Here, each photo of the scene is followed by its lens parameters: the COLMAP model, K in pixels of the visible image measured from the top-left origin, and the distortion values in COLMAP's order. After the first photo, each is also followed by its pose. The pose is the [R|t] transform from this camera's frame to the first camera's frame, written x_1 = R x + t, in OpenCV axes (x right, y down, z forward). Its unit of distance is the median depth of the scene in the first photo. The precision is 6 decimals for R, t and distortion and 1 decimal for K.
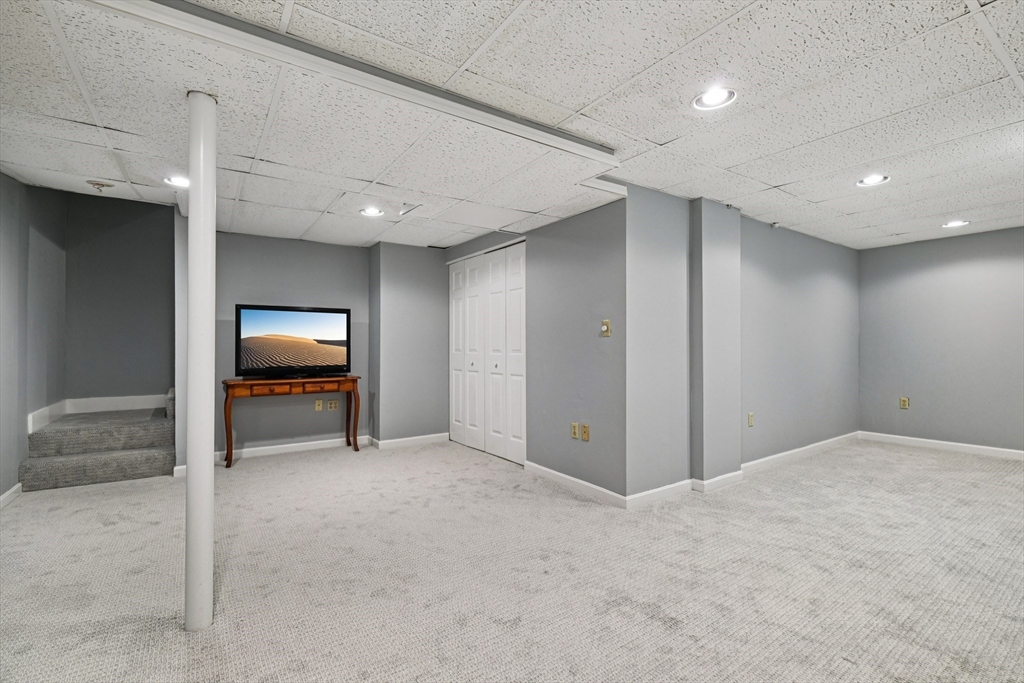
lens RADIAL K [[445.9, 0, 516.1], [0, 445.9, 335.6], [0, 0, 1]] dist [0.000792, 0.000302]
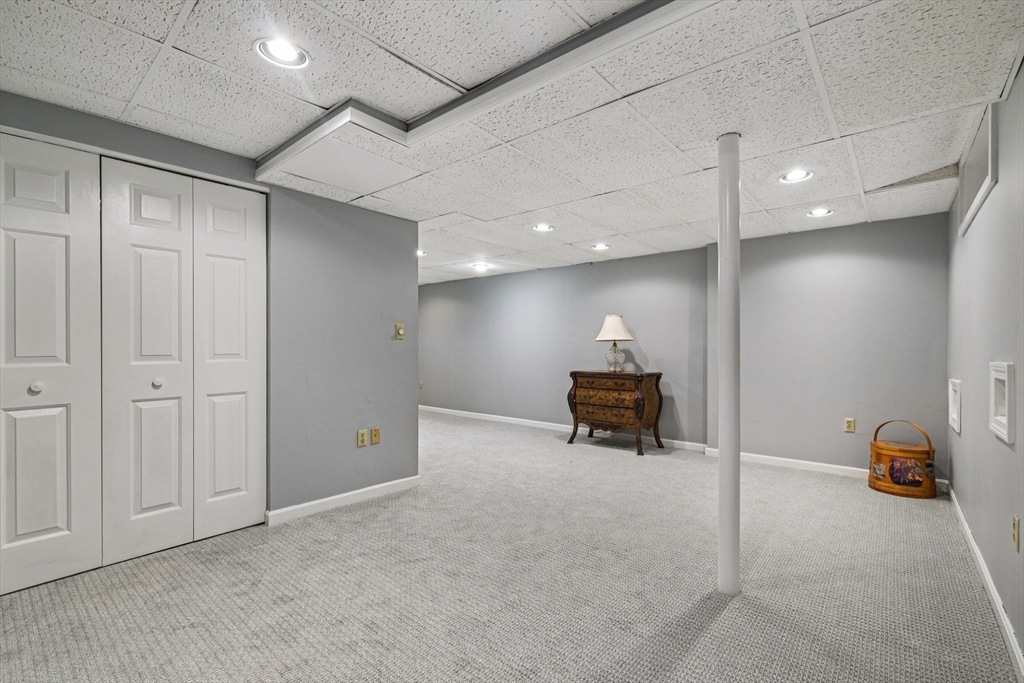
lens RADIAL K [[445.9, 0, 516.1], [0, 445.9, 335.6], [0, 0, 1]] dist [0.000792, 0.000302]
pose [[-0.231567, 0.023021, 0.972547, -0.863503], [-0.026677, 0.999194, -0.030004, 0.017080], [-0.972453, -0.032892, -0.230766, 0.913469]]
